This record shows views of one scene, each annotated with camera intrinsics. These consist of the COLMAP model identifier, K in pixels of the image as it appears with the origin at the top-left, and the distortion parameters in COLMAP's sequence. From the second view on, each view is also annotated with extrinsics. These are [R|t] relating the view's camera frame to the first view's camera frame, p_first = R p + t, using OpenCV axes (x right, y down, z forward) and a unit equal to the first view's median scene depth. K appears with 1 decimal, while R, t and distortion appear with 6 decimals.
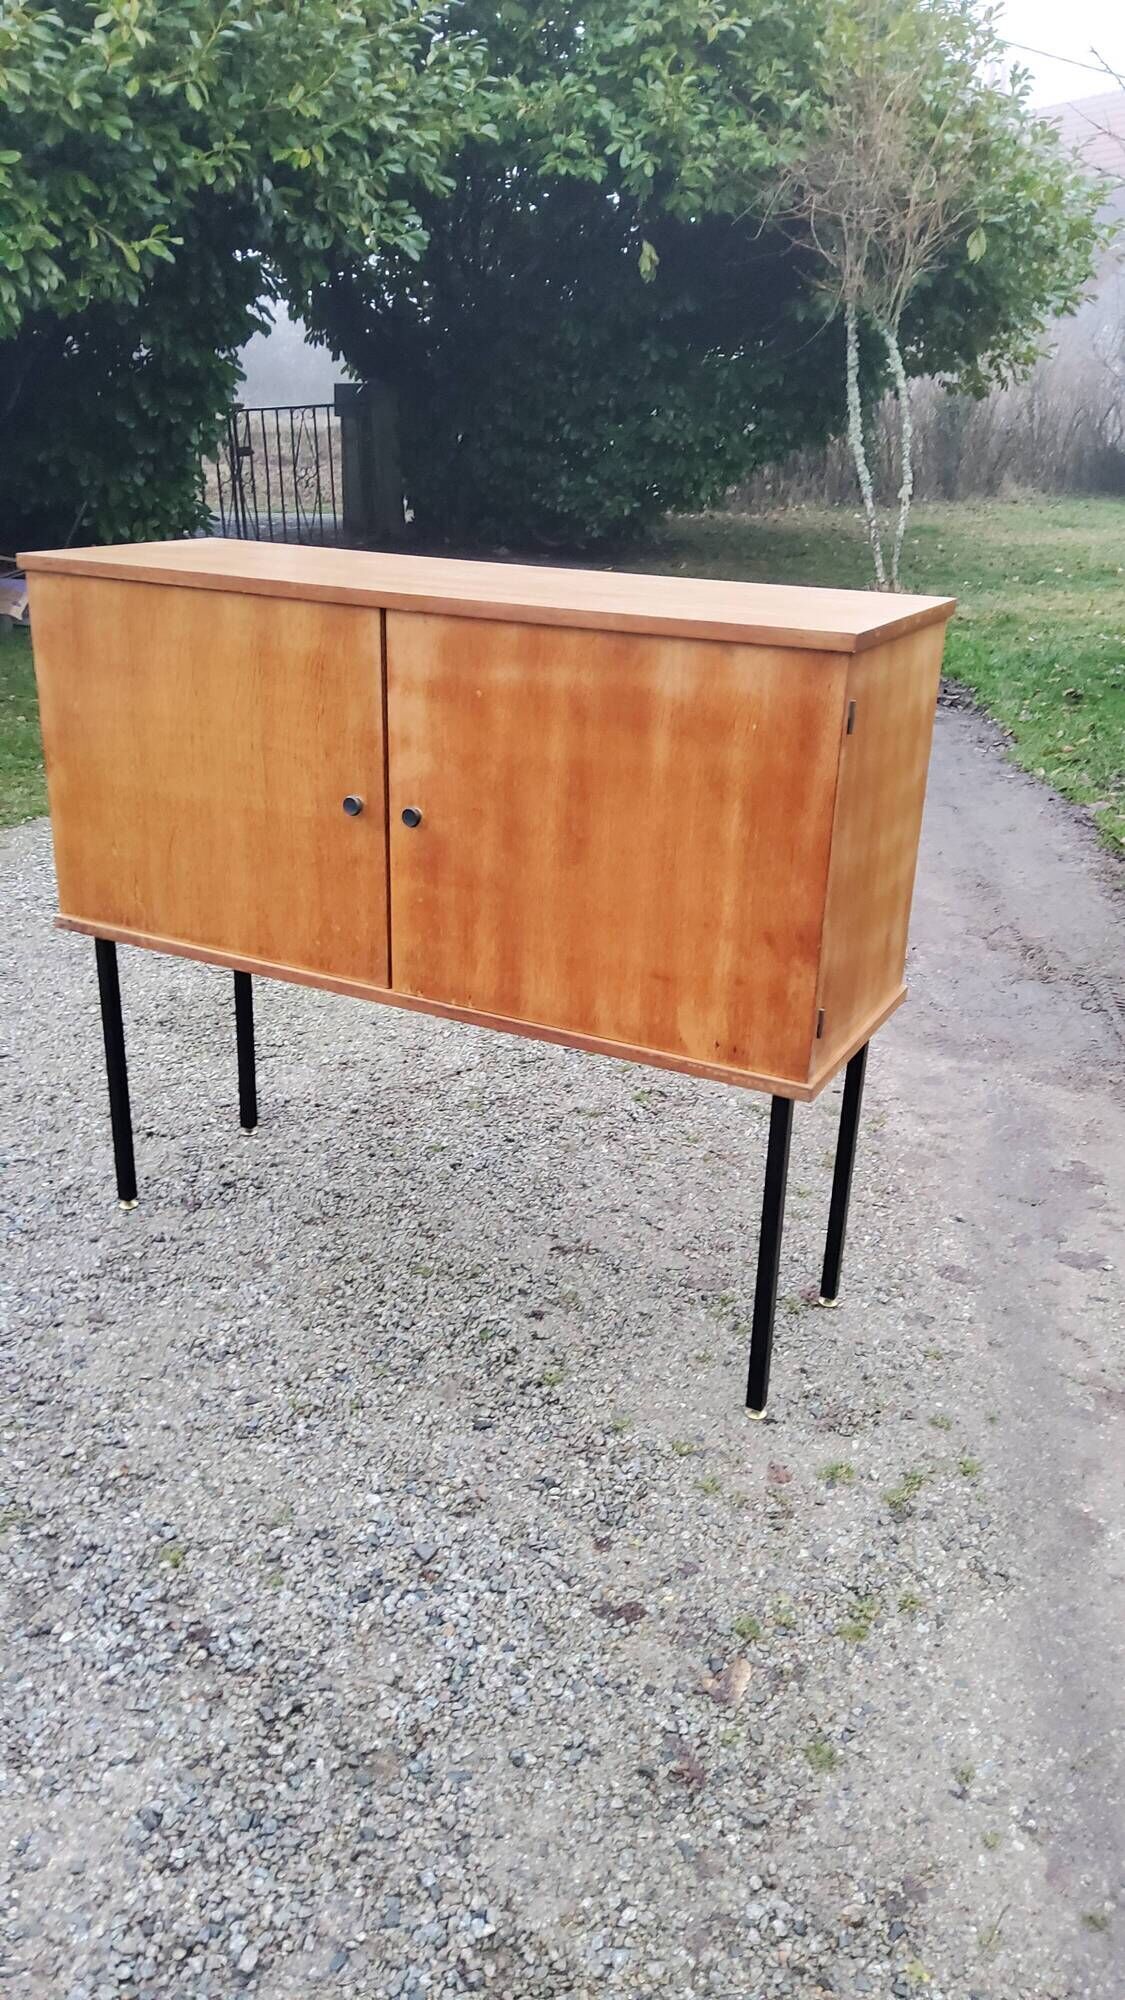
lens RADIAL K [[1501.5, 0, 573.5], [0, 1501.5, 986.0], [0, 0, 1]] dist [0.078932, -0.129573]
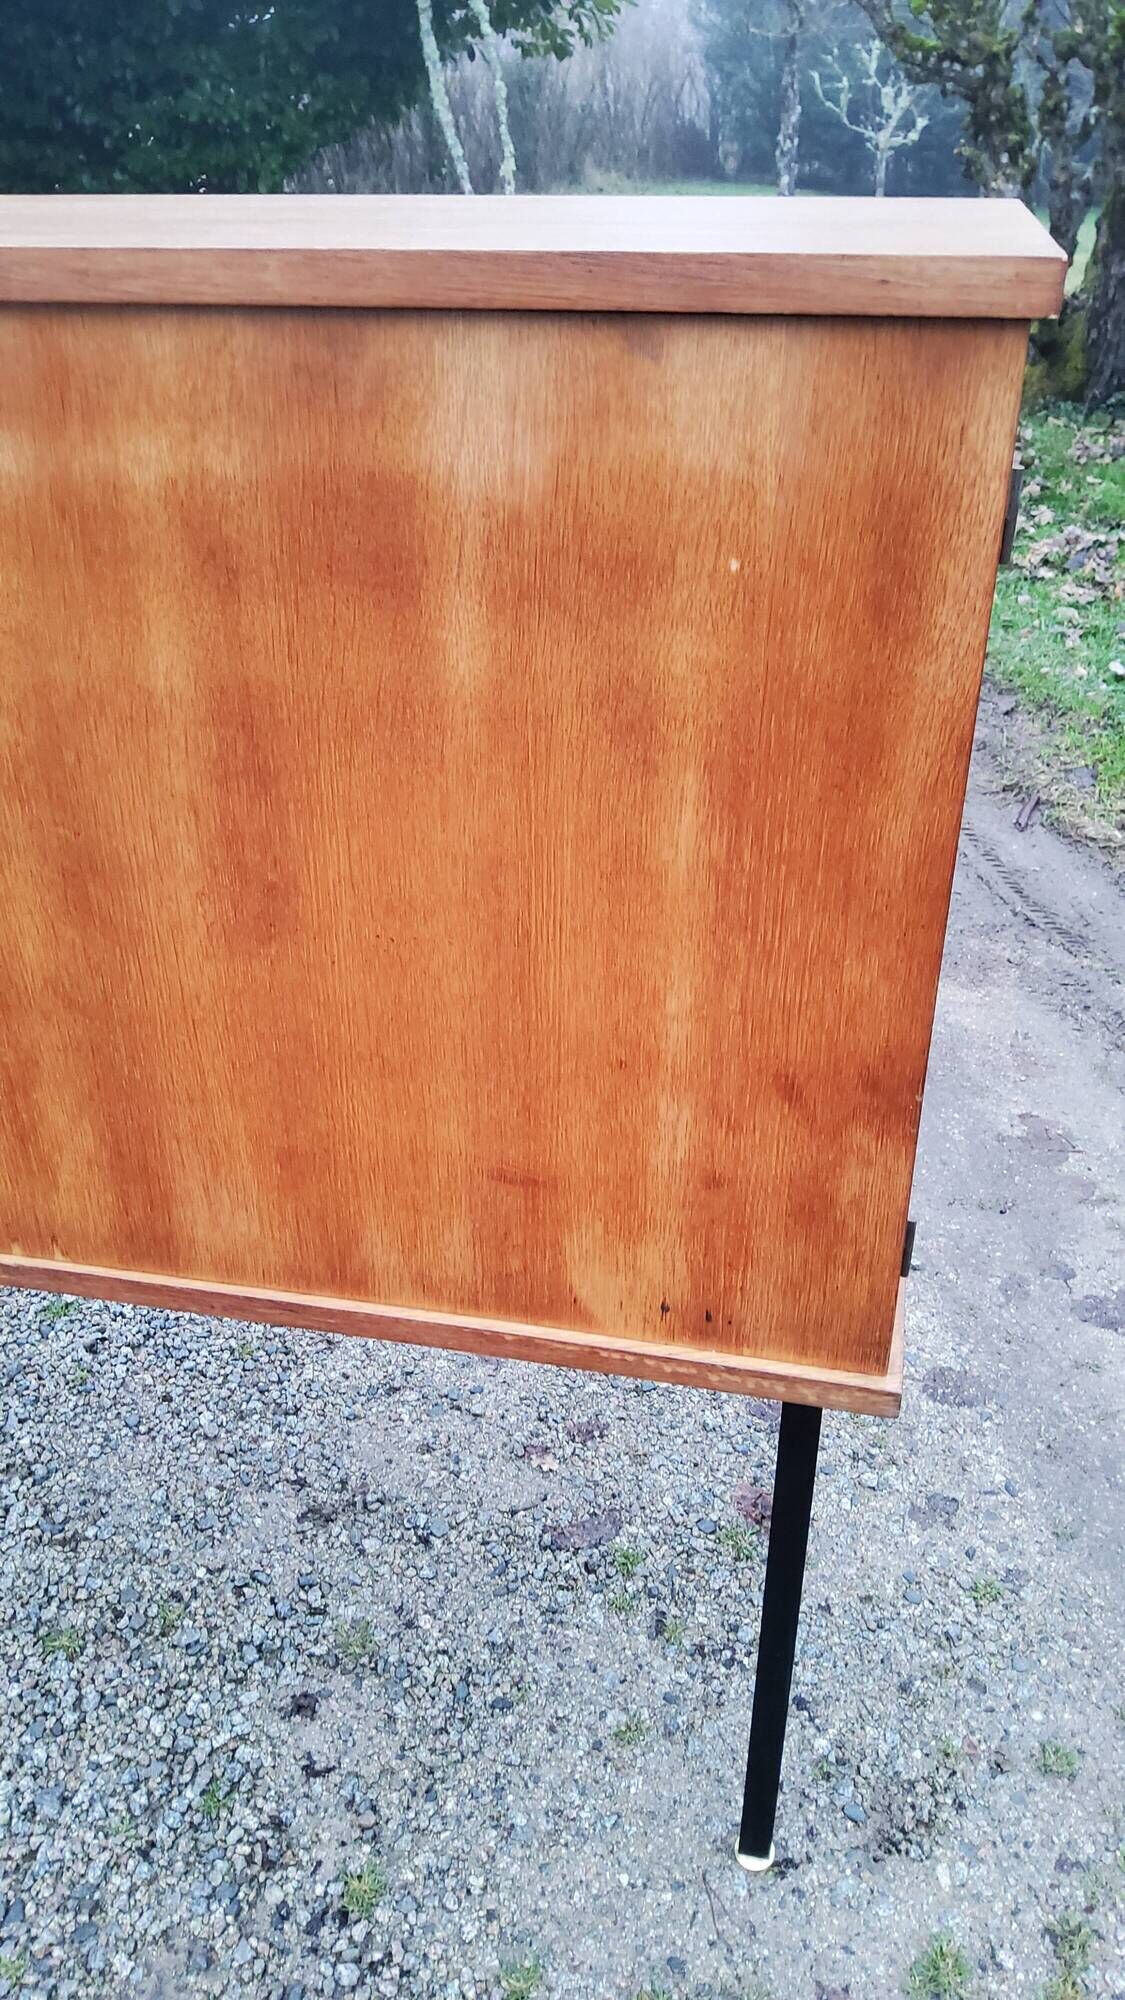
lens RADIAL K [[1501.5, 0, 568.8], [0, 1501.5, 998.5], [0, 0, 1]] dist [0.078932, -0.129573]
pose [[0.963422, -0.163078, 0.212657, -0.008415], [0.125454, 0.975664, 0.179838, -0.123595], [-0.236809, -0.146581, 0.960435, 0.571758]]
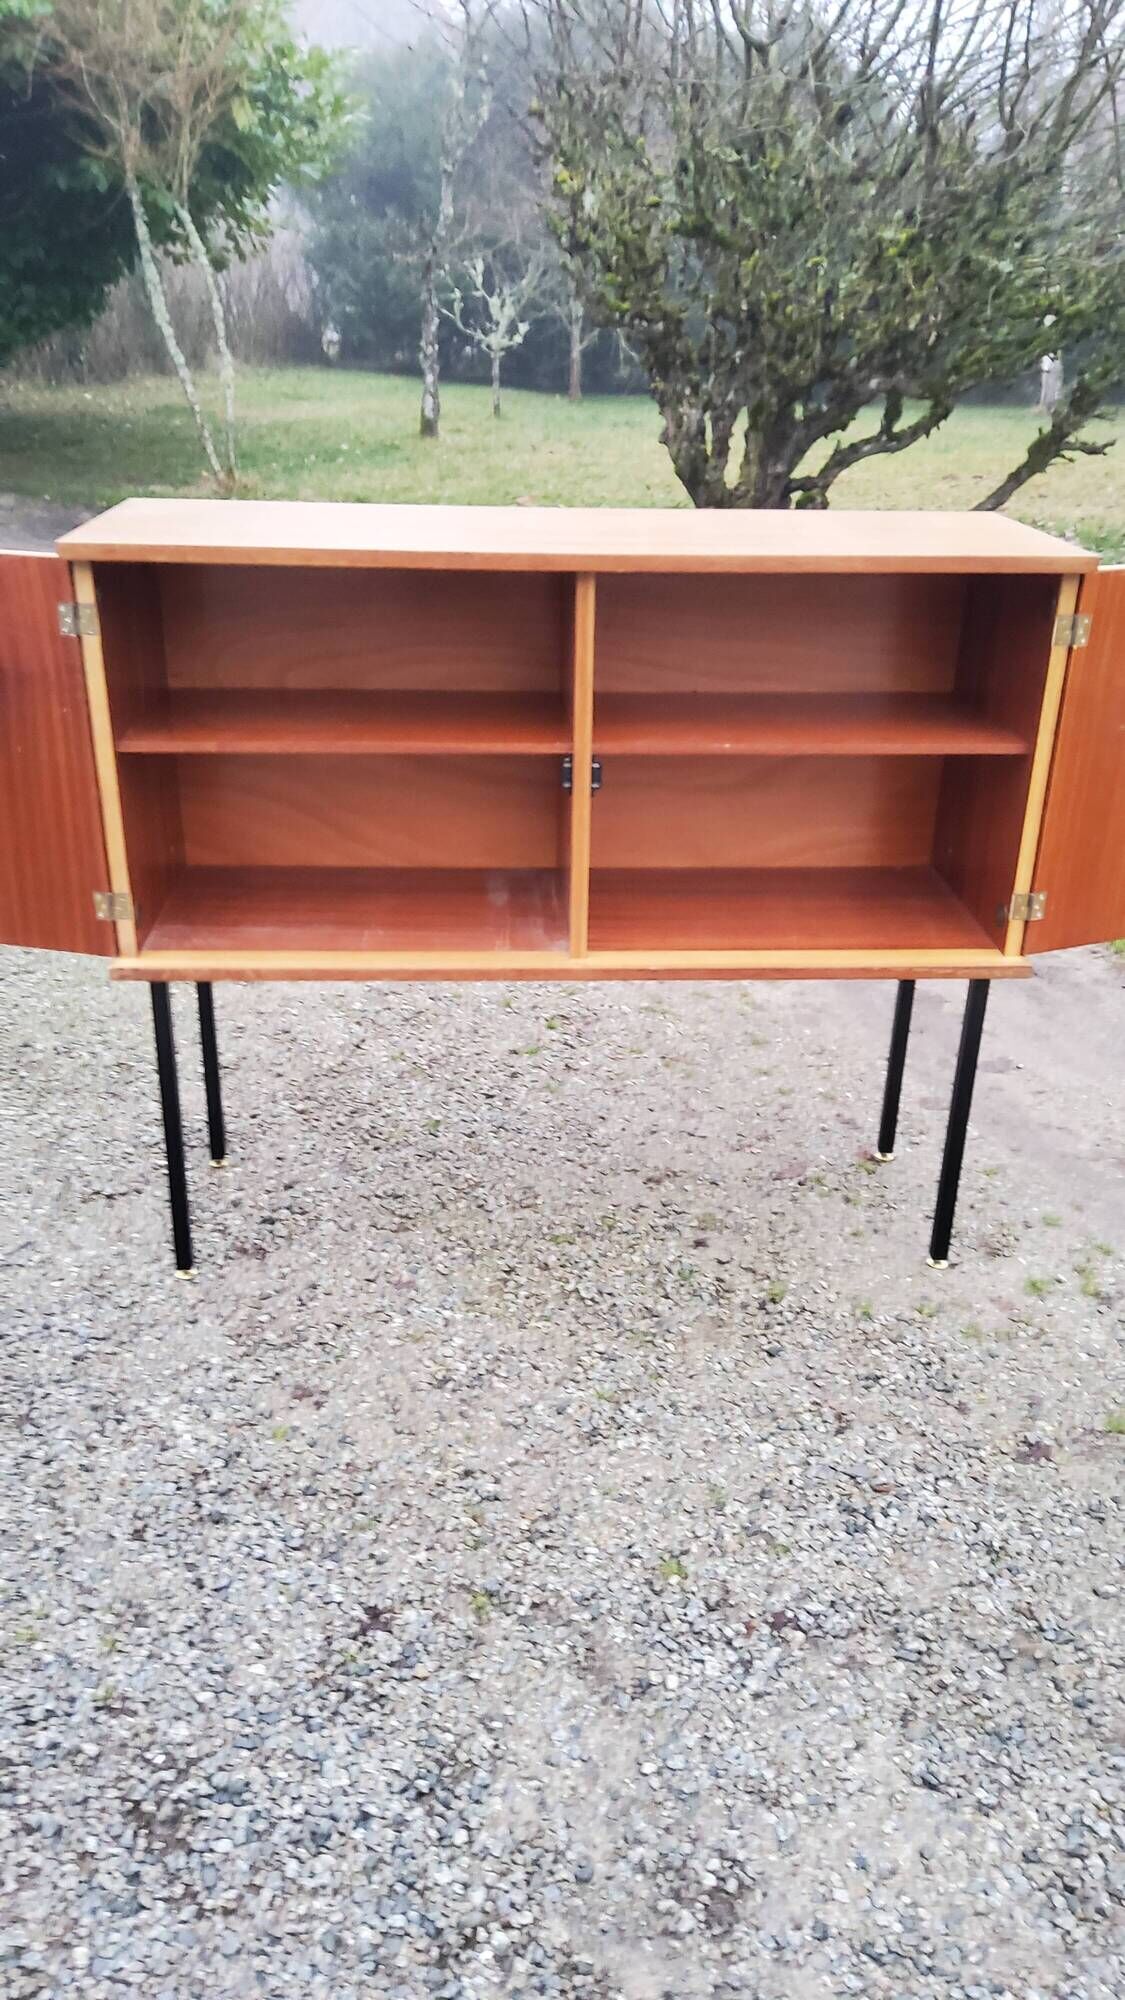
lens RADIAL K [[1501.5, 0, 574.6], [0, 1501.5, 990.8], [0, 0, 1]] dist [0.078932, -0.129573]
pose [[0.857890, -0.223494, 0.462683, -0.612236], [0.186313, 0.974474, 0.125255, -0.108871], [-0.478866, -0.021251, 0.877631, 0.159731]]
